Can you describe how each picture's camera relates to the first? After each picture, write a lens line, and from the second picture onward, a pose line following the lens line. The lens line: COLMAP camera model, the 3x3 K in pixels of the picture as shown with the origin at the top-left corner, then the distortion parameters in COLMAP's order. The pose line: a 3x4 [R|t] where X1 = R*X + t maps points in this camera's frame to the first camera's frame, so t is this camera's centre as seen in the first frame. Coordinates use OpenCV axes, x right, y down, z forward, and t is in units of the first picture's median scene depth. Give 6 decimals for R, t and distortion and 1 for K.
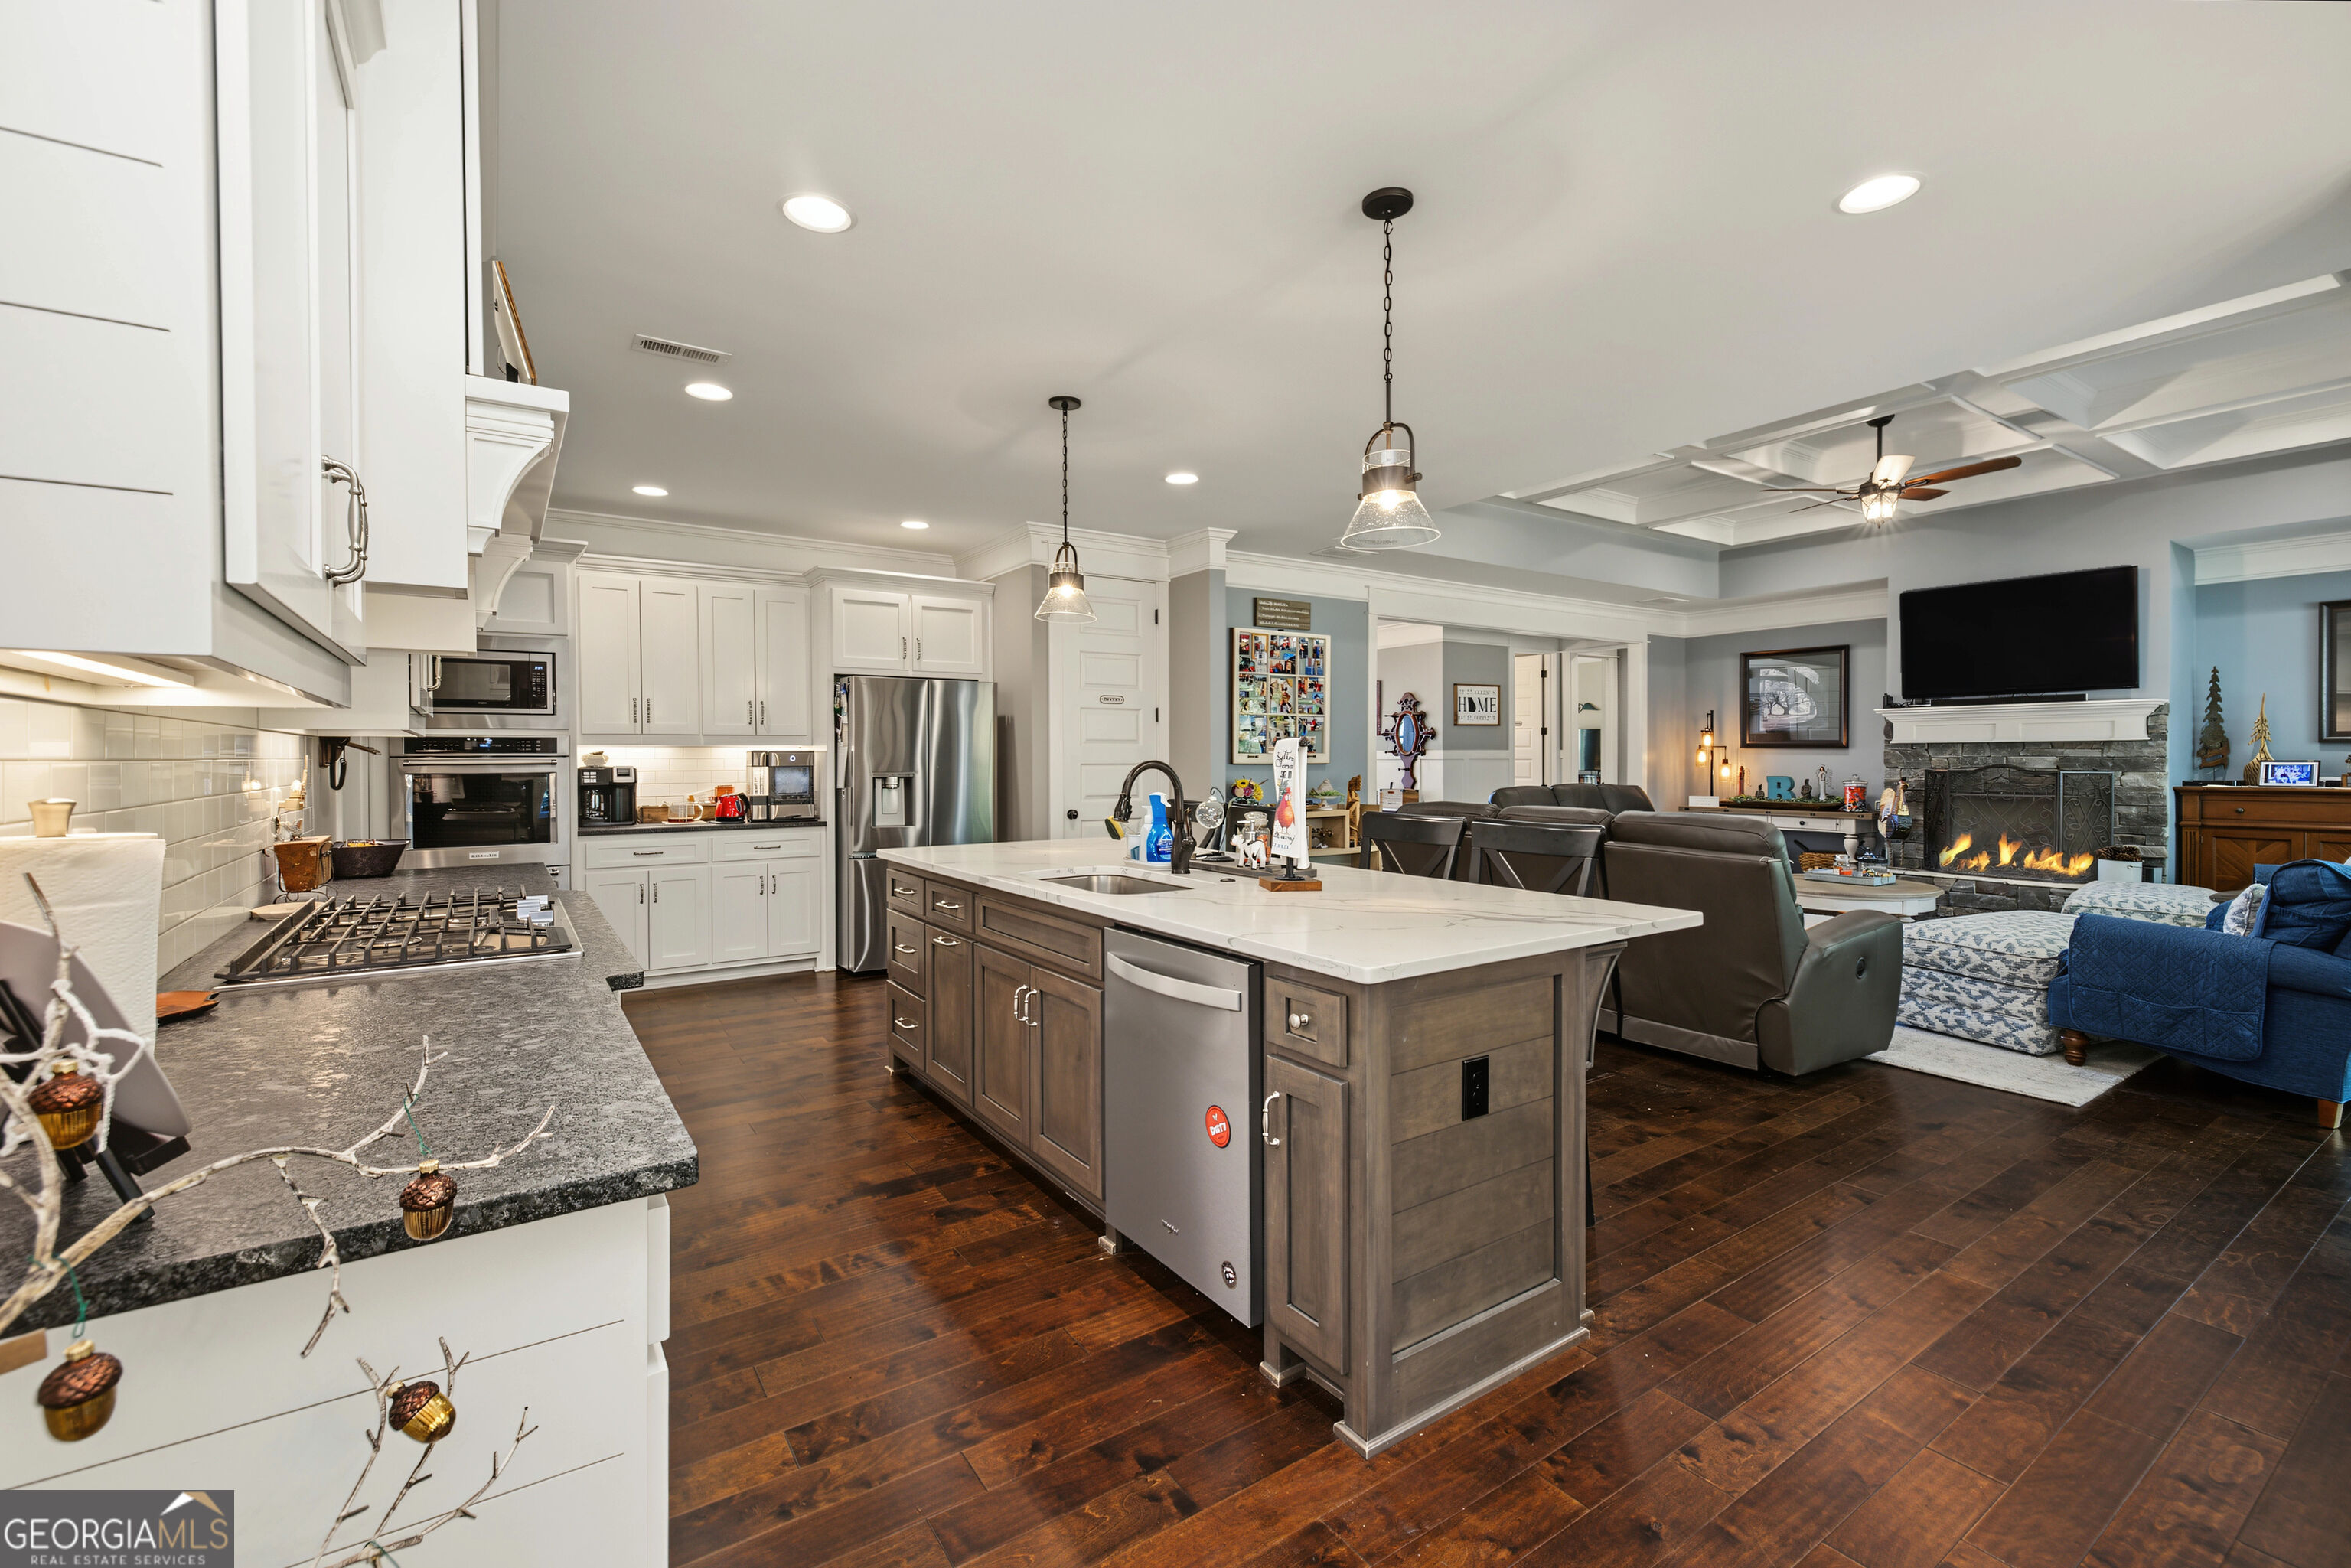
lens RADIAL K [[1006.4, 0, 1175.5], [0, 1006.4, 784.0], [0, 0, 1]] dist [-0.000452, -0.000152]
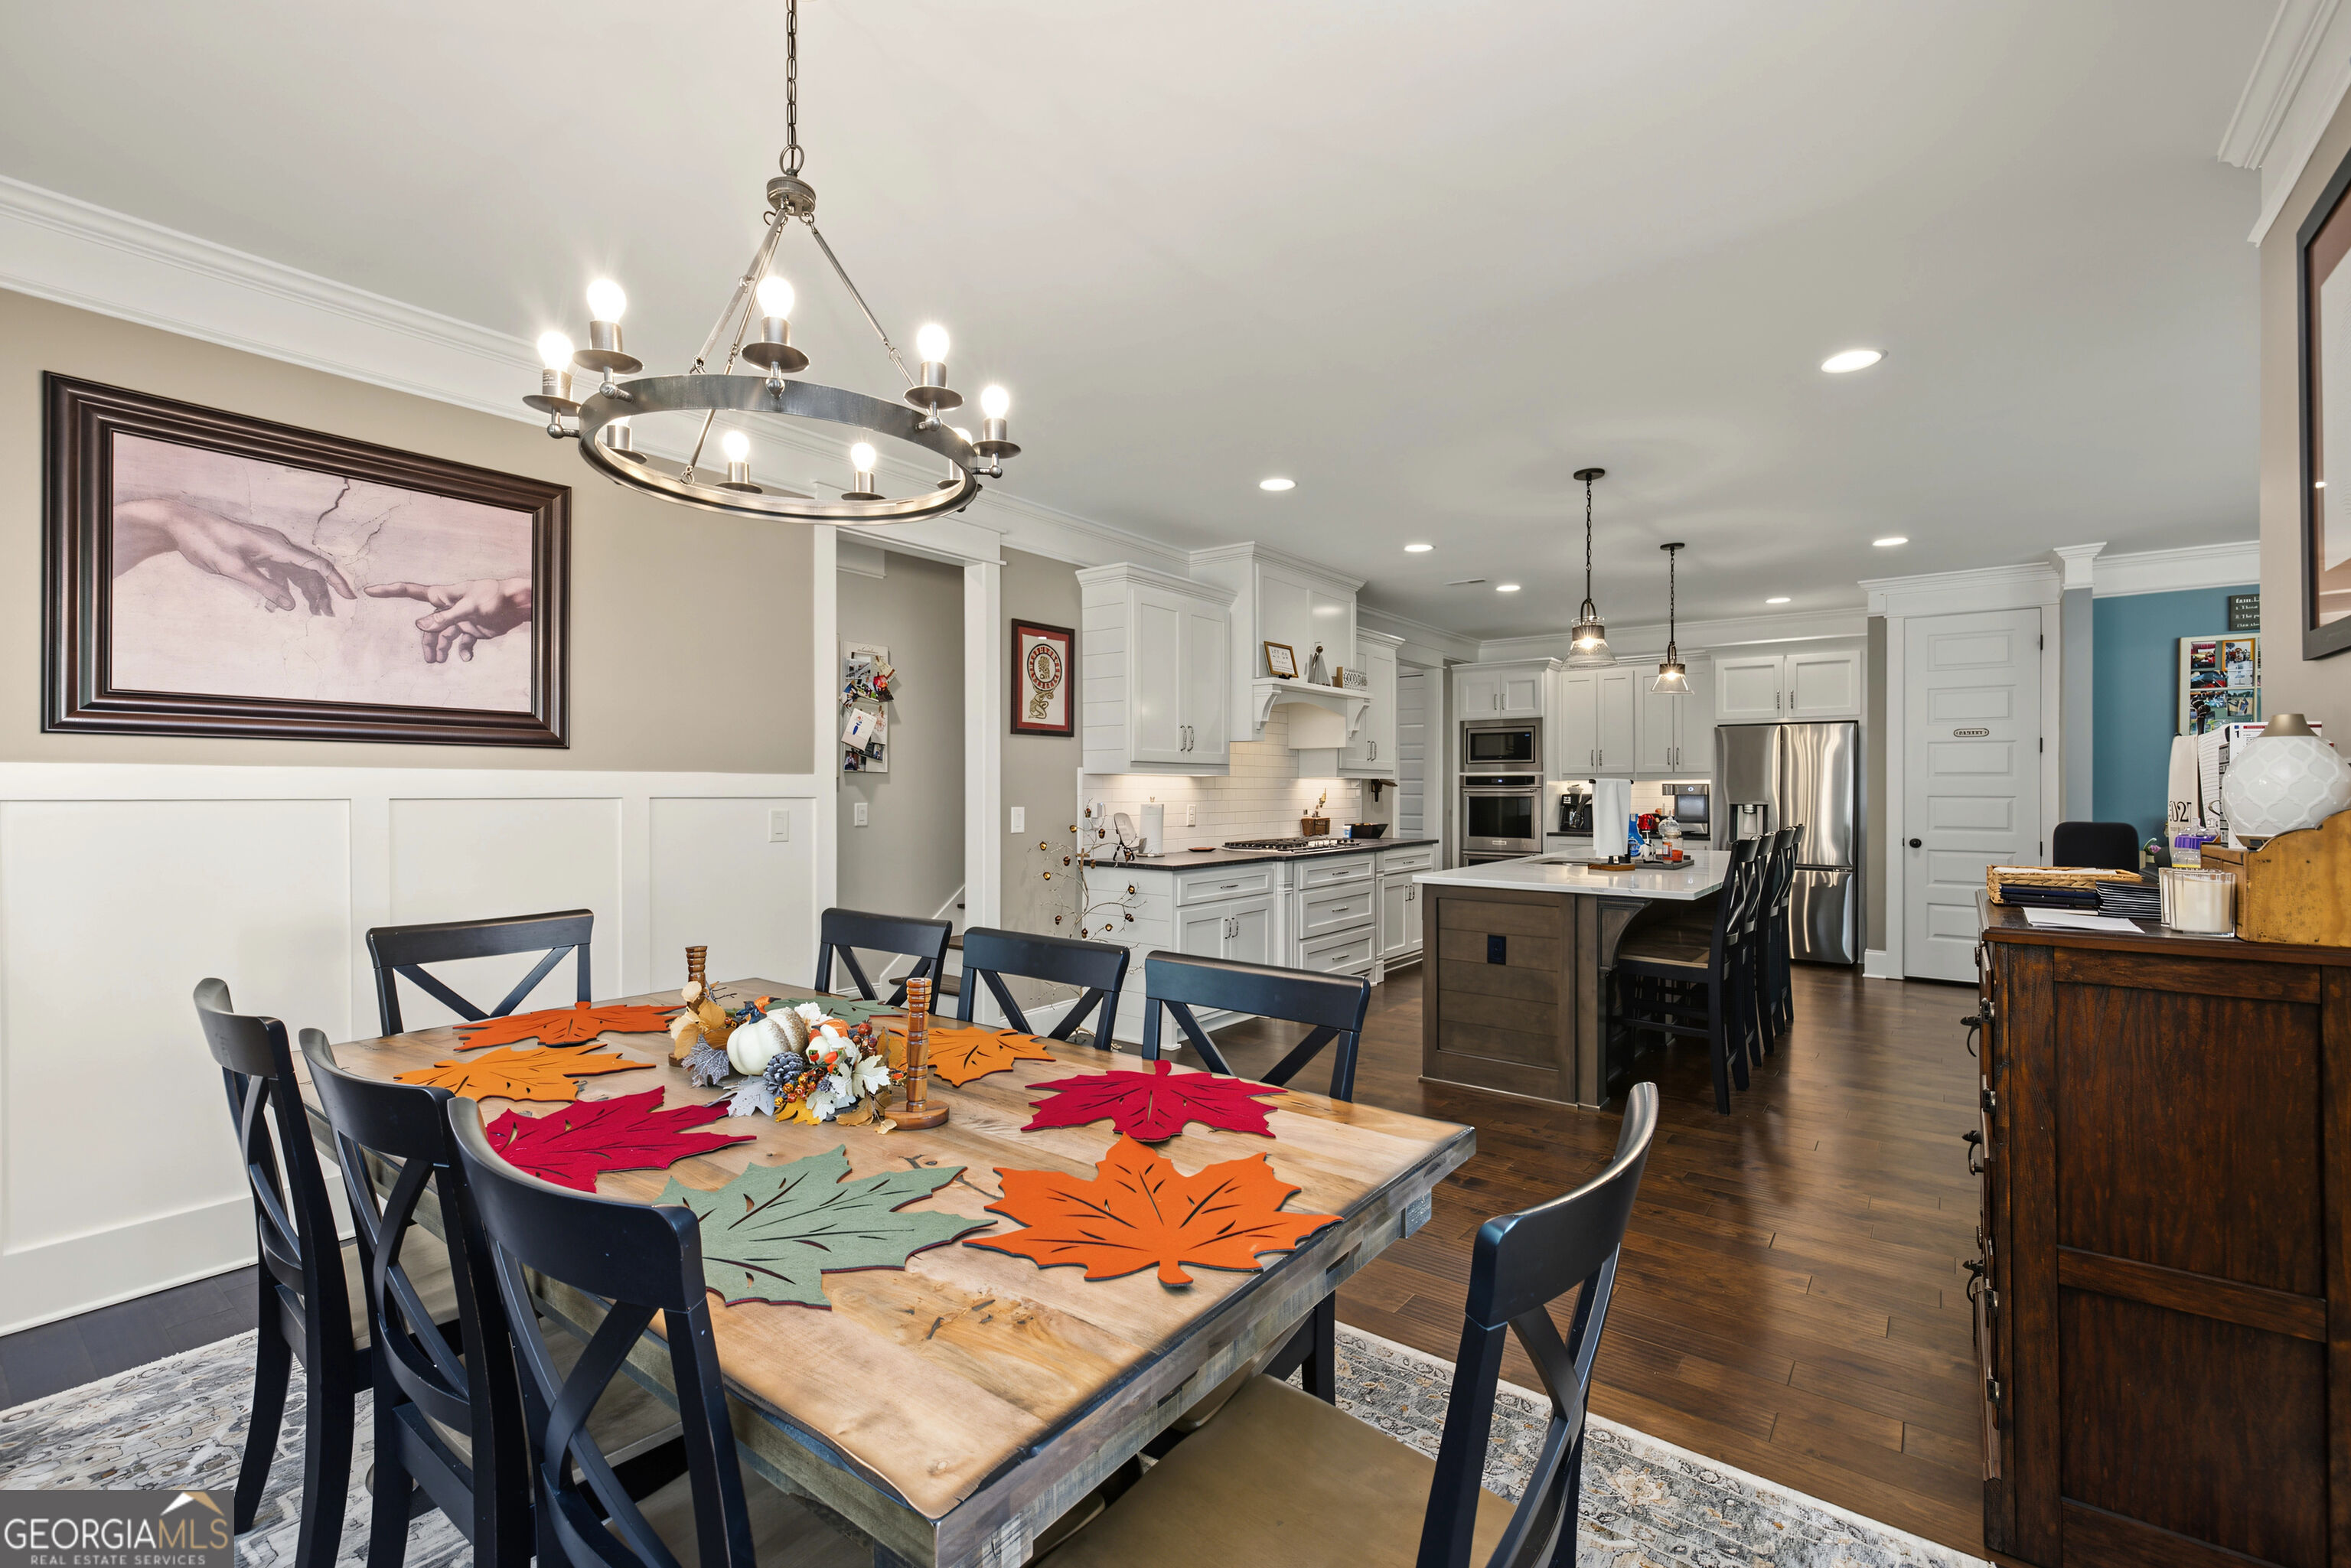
lens RADIAL K [[1006.4, 0, 1175.5], [0, 1006.4, 784.0], [0, 0, 1]] dist [-0.000452, -0.000152]
pose [[0.321348, -0.001676, -0.946960, 0.683913], [-0.030646, 0.999456, -0.012169, 0.005339], [0.946465, 0.032930, 0.321122, -0.090543]]
